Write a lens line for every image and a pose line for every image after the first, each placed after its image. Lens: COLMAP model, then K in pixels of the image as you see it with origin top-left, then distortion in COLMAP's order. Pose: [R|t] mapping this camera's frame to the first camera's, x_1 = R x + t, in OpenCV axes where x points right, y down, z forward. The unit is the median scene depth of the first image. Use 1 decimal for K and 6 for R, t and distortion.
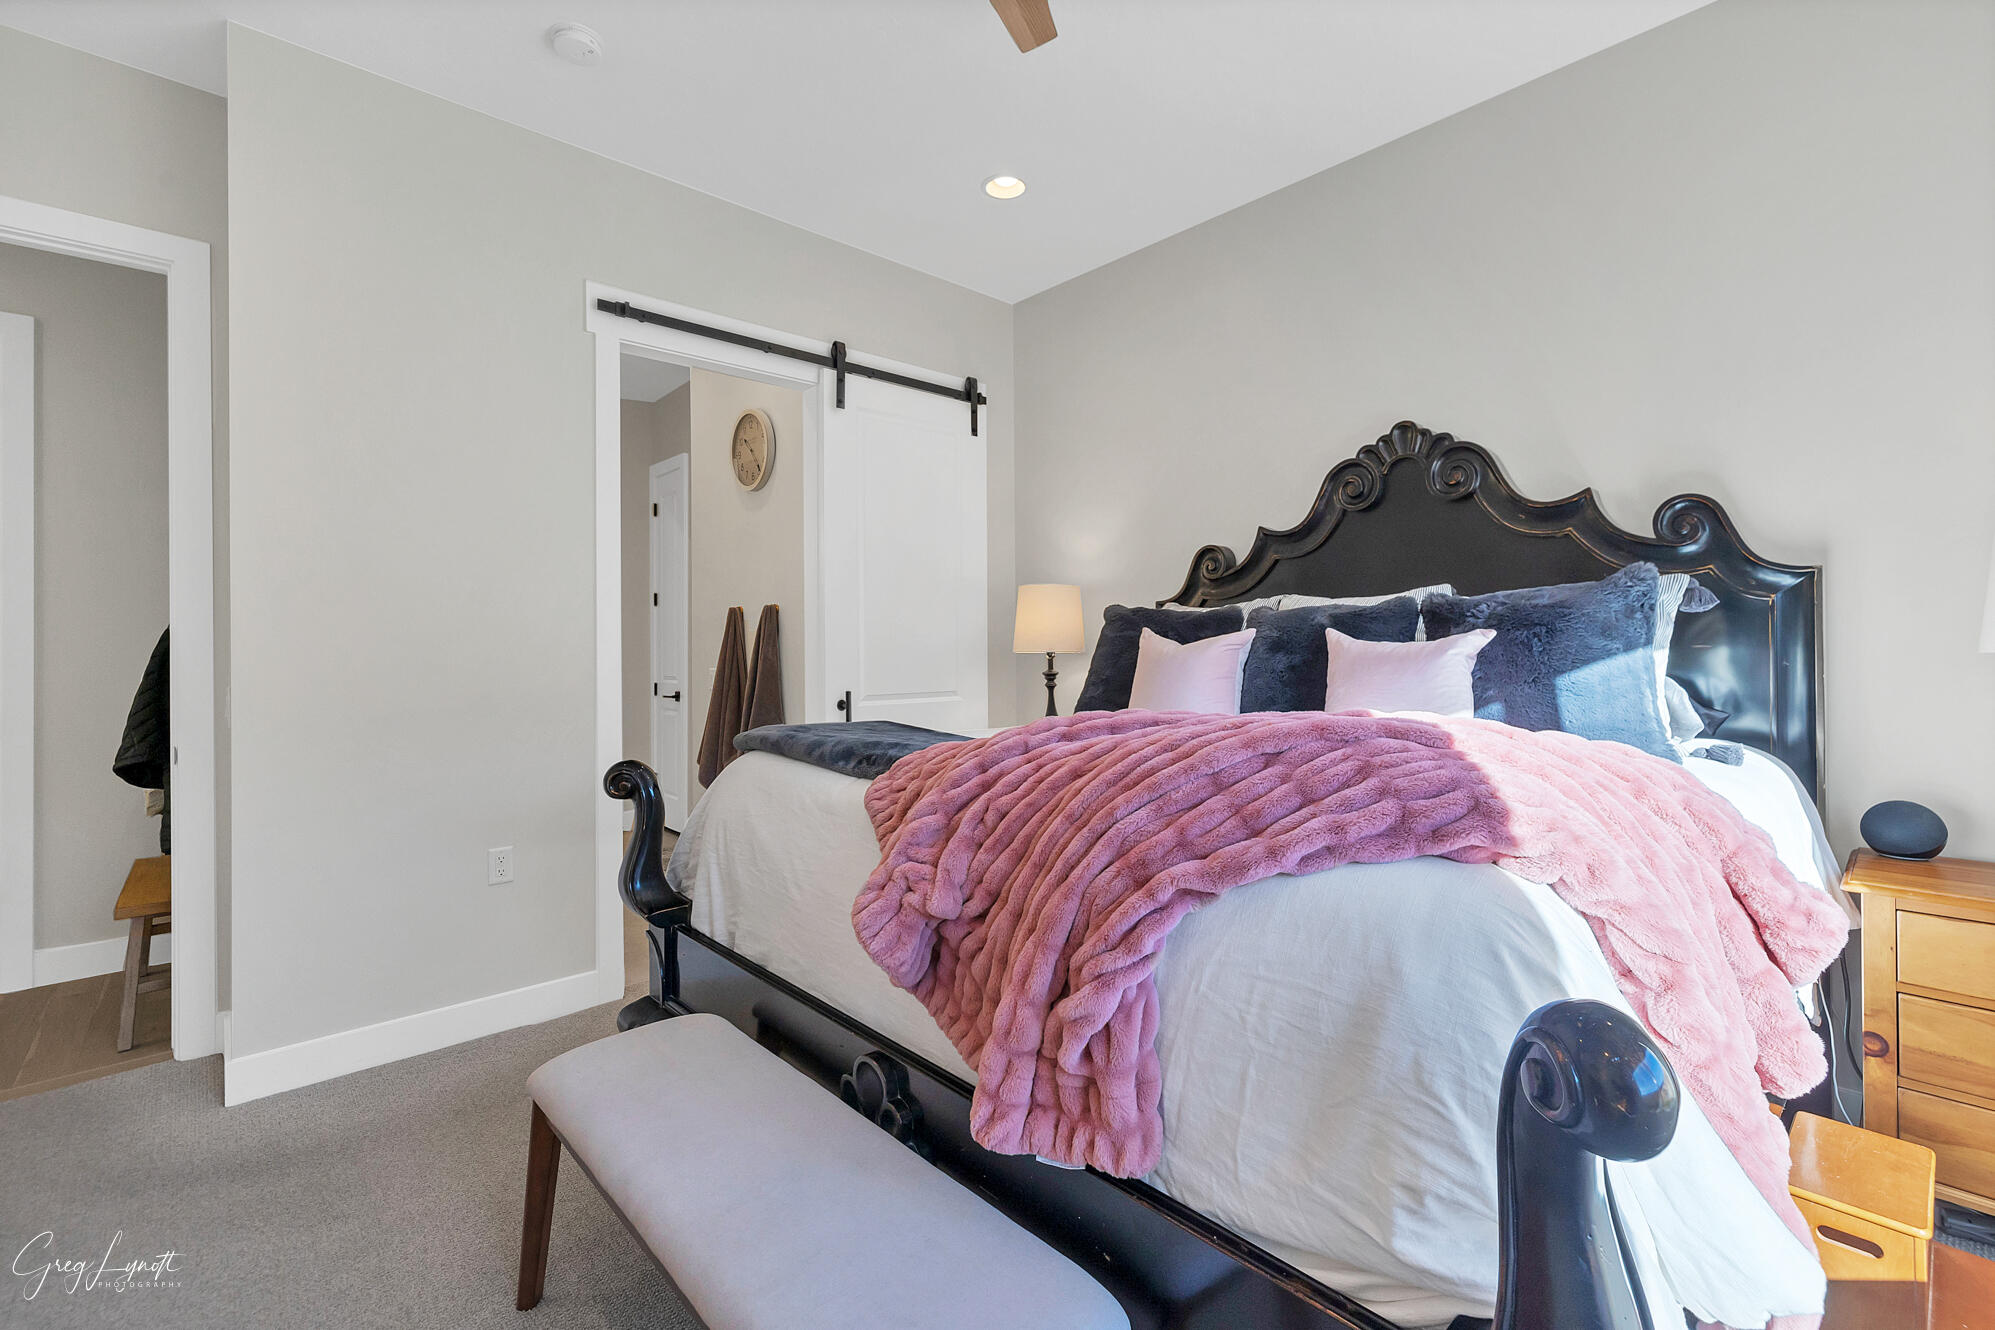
lens RADIAL K [[862.6, 0, 995.0], [0, 862.6, 651.3], [0, 0, 1]] dist [0.000551, 0.000846]
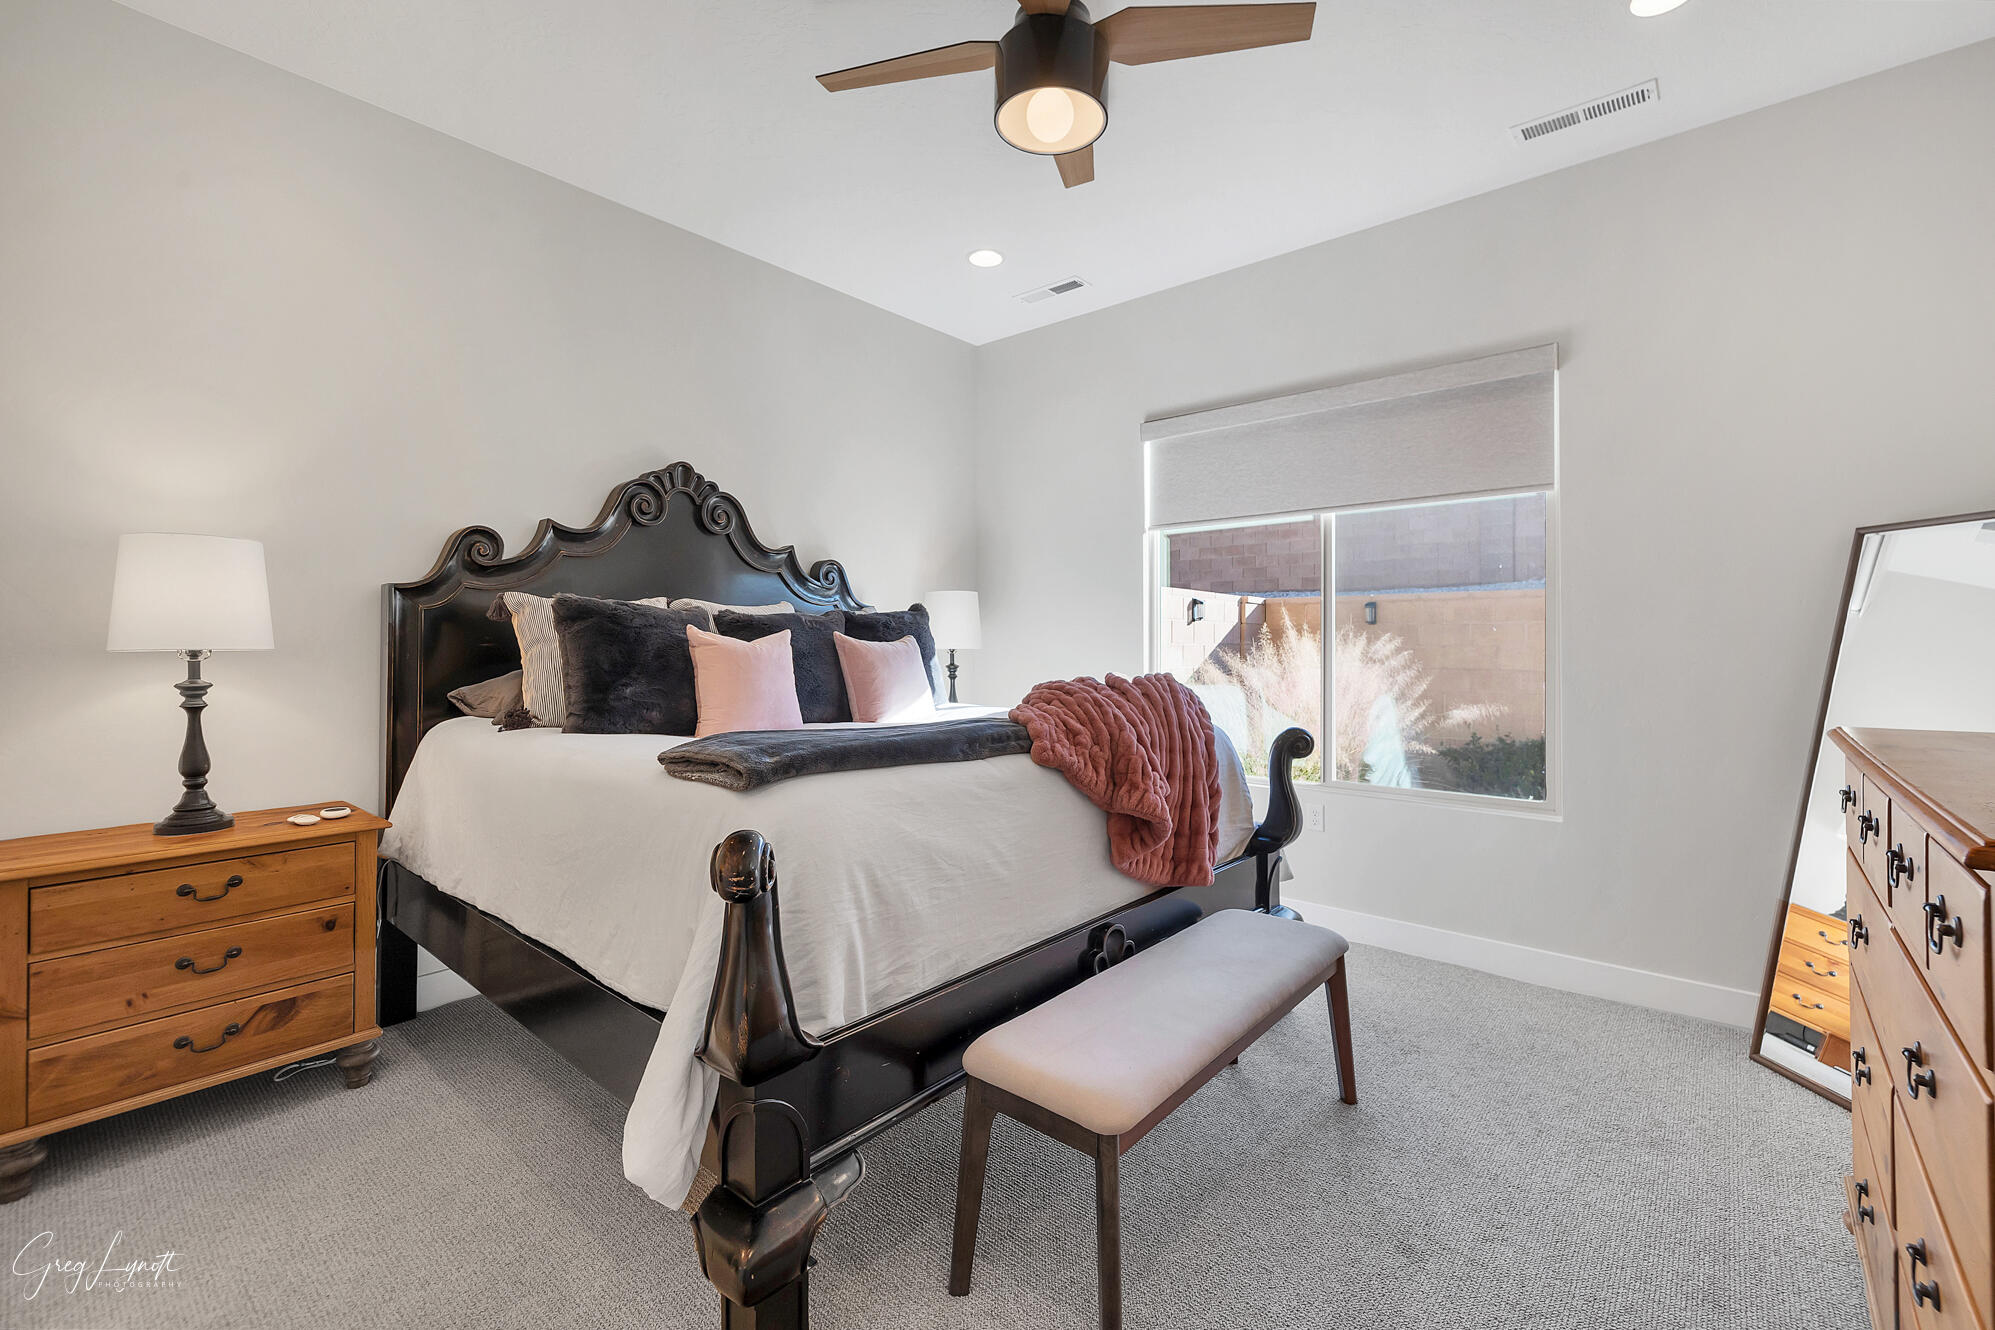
lens RADIAL K [[862.6, 0, 996.0], [0, 862.6, 652.2], [0, 0, 1]] dist [0.000551, 0.000846]
pose [[-0.109709, -0.002743, 0.993960, -0.722805], [0.000284, 0.999996, 0.002791, 0.001145], [-0.993964, 0.000588, -0.109708, 0.623080]]
